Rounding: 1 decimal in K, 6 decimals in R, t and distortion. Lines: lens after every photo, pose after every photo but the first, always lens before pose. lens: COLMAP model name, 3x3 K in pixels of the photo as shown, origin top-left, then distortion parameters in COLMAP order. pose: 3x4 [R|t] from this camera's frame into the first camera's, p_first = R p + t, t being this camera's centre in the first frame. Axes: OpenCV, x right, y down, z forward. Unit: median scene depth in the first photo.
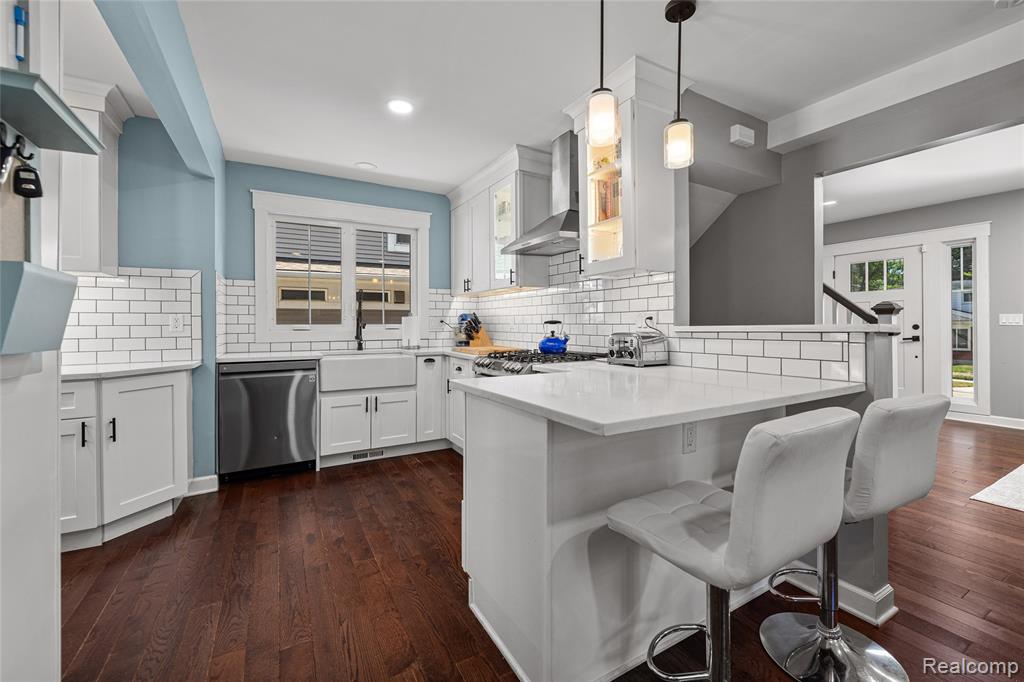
lens RADIAL K [[419.6, 0, 514.5], [0, 419.6, 324.4], [0, 0, 1]] dist [0.005577, -0.003736]
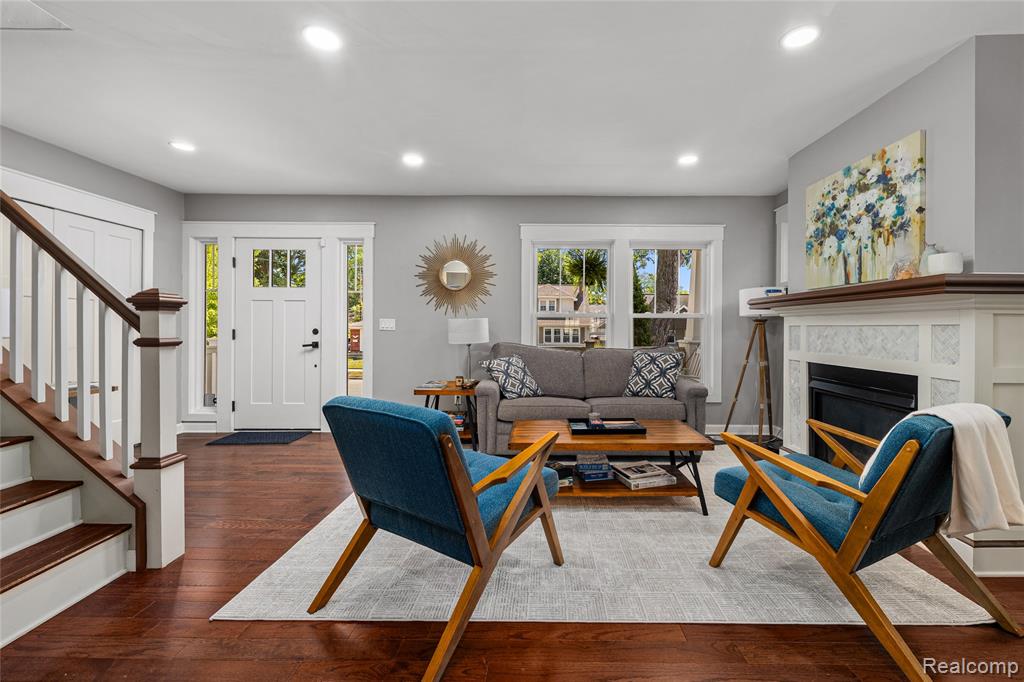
lens RADIAL K [[419.6, 0, 535.6], [0, 419.6, 330.2], [0, 0, 1]] dist [0.005577, -0.003736]
pose [[0.498137, 0.006375, 0.867075, 0.593961], [-0.012774, 0.999918, -0.000013, -0.003049], [-0.867004, -0.011070, 0.498178, 0.230806]]
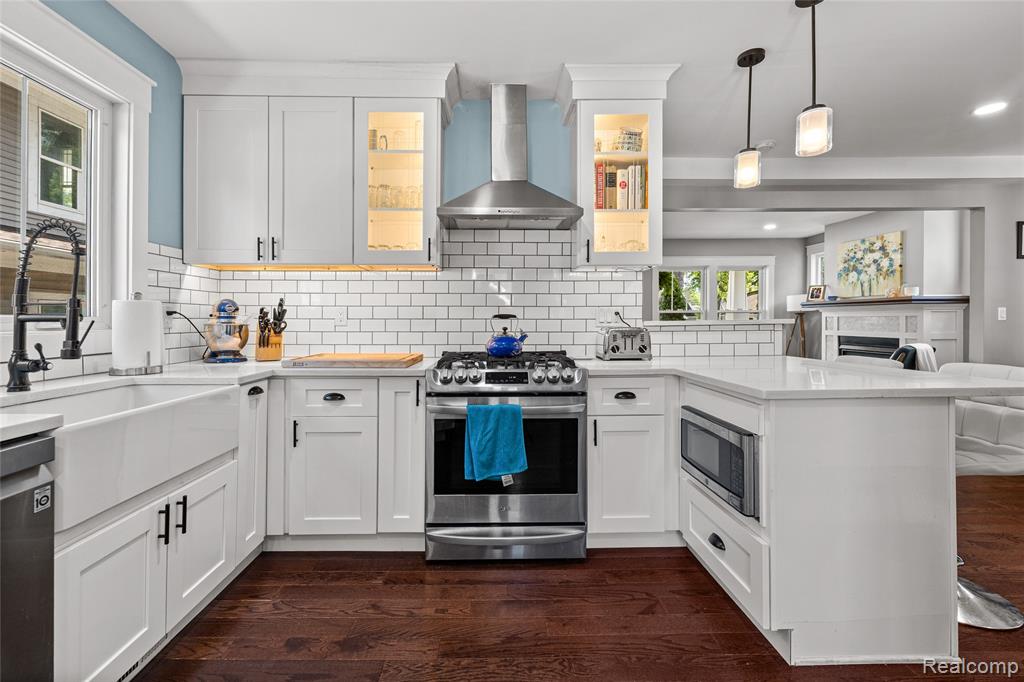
lens RADIAL K [[419.6, 0, 496.6], [0, 419.6, 330.1], [0, 0, 1]] dist [0.005577, -0.003736]
pose [[0.491374, -0.013968, 0.870837, -0.534703], [0.000808, 0.999878, 0.015581, 0.007273], [-0.870948, -0.006953, 0.491326, 0.549323]]
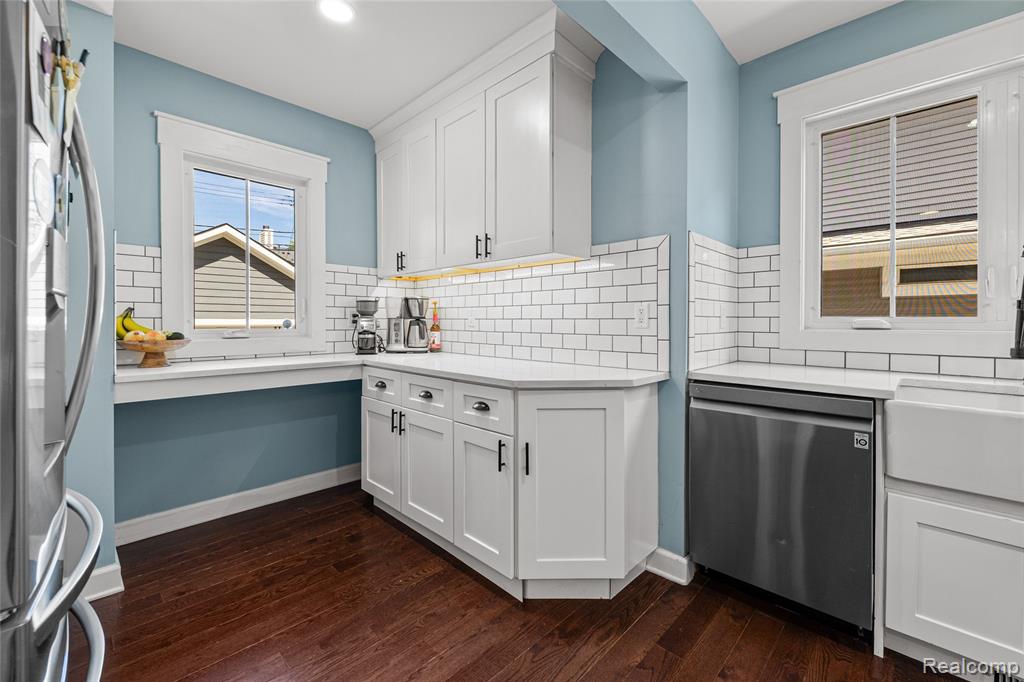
lens RADIAL K [[419.6, 0, 528.8], [0, 419.6, 323.0], [0, 0, 1]] dist [0.005577, -0.003736]
pose [[0.295438, 0.010980, -0.955299, -0.160022], [-0.001319, 0.999938, 0.011085, 0.001777], [0.955361, -0.002015, 0.295434, 0.508562]]
